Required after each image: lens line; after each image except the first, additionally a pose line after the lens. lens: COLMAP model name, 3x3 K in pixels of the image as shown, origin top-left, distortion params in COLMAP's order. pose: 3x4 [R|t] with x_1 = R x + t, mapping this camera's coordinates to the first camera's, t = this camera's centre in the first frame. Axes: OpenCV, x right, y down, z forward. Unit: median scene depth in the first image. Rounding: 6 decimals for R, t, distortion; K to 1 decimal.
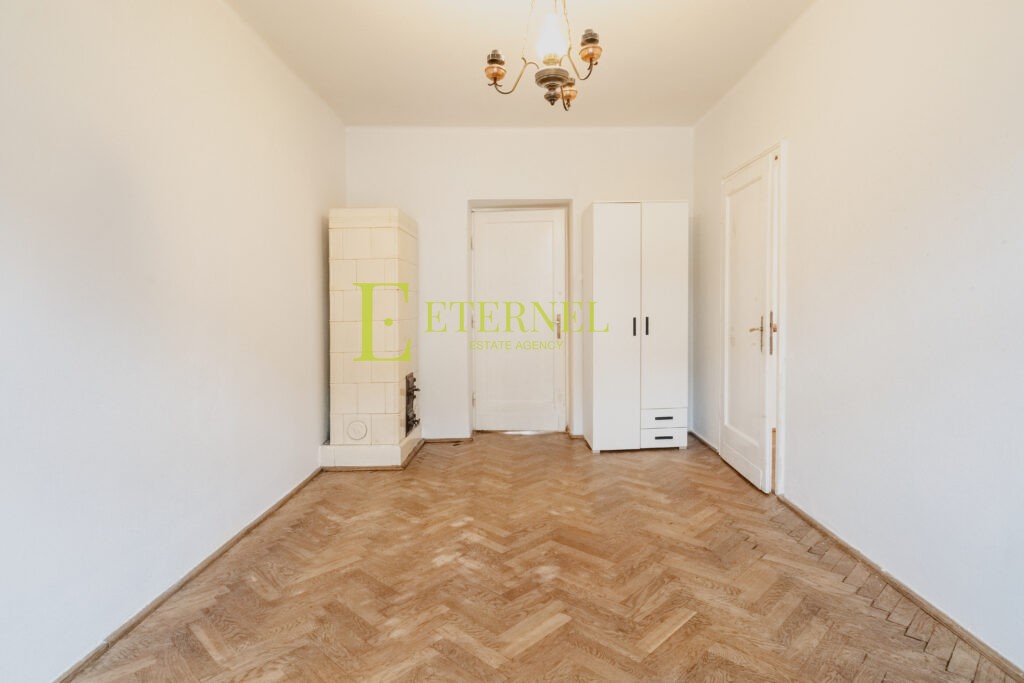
lens RADIAL K [[549.0, 0, 511.5], [0, 549.0, 319.5], [0, 0, 1]] dist [0.000814, -0.000403]
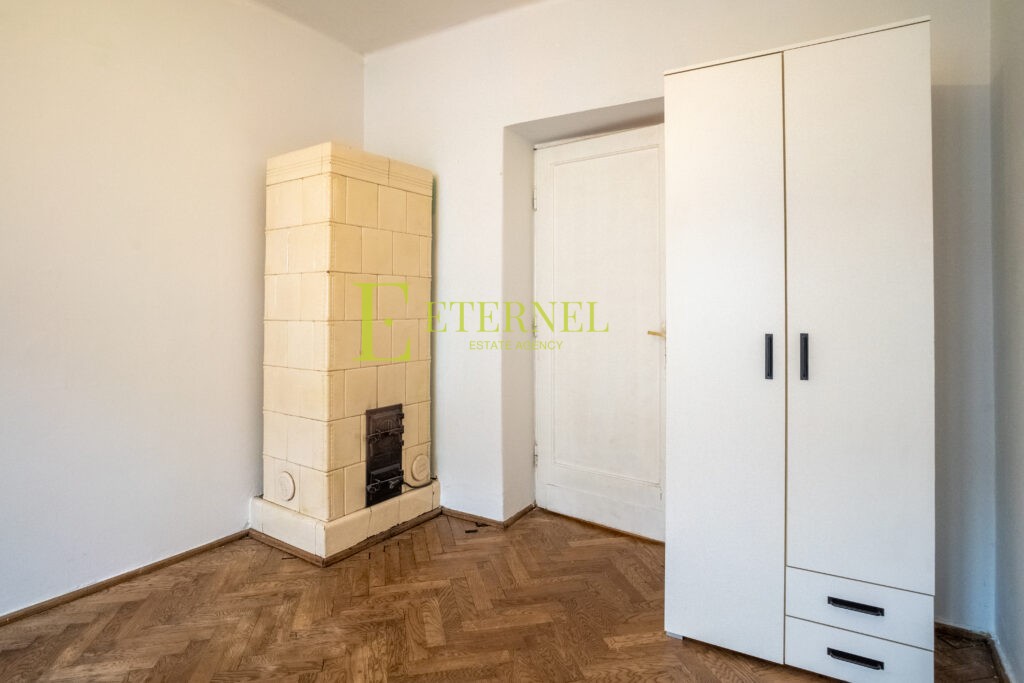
lens RADIAL K [[533.7, 0, 512.6], [0, 533.7, 300.2], [0, 0, 1]] dist [-0.022872, 0.000815]
pose [[0.839450, 0.010063, -0.543344, 0.276986], [-0.029311, 0.999212, -0.026778, -0.012313], [0.542647, 0.038405, 0.839083, 0.572073]]
